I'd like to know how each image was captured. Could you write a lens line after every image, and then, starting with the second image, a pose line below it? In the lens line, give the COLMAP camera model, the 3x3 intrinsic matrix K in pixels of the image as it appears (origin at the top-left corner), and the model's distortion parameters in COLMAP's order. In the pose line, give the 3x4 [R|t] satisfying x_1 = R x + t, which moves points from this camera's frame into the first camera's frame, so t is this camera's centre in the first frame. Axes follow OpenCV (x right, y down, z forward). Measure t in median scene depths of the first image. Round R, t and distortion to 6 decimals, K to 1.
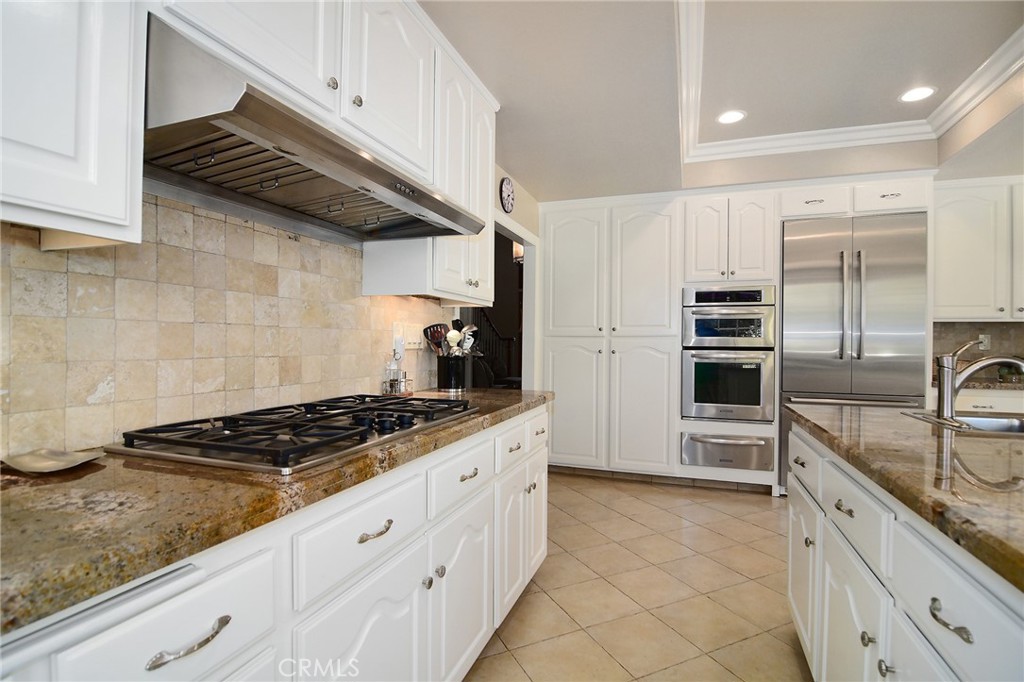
lens RADIAL K [[501.5, 0, 512.0], [0, 501.5, 341.0], [0, 0, 1]] dist [-0.000514, -0.000278]
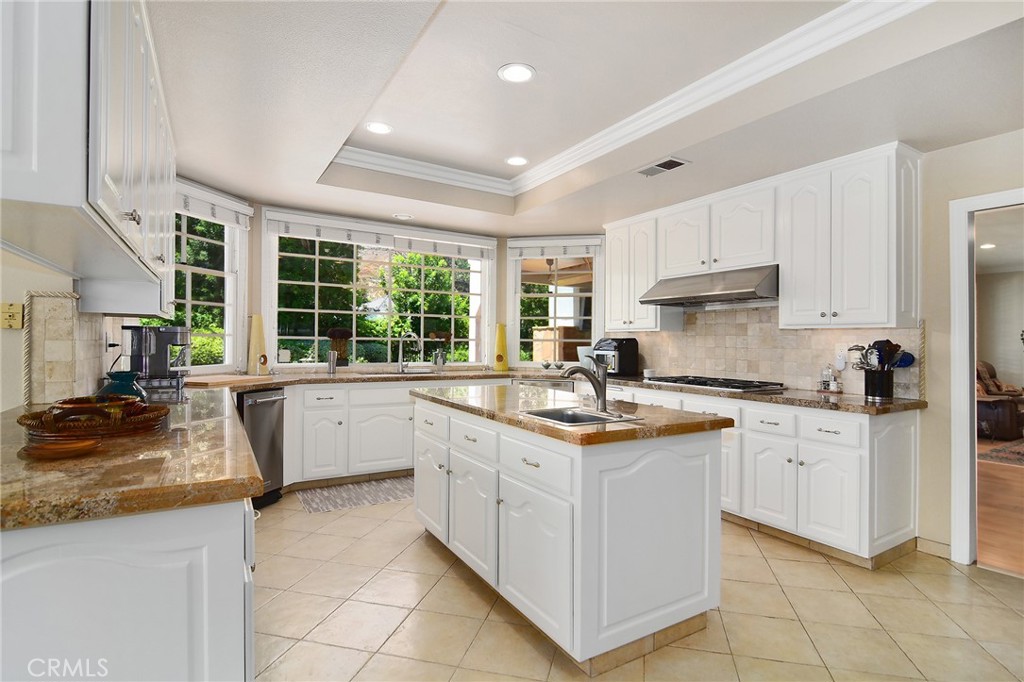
lens RADIAL K [[501.5, 0, 512.0], [0, 501.5, 341.0], [0, 0, 1]] dist [-0.000514, -0.000278]
pose [[-0.648334, -0.017520, -0.761154, 1.843242], [-0.017884, 0.999810, -0.007781, -0.019990], [0.761146, 0.008568, -0.648524, 1.484313]]
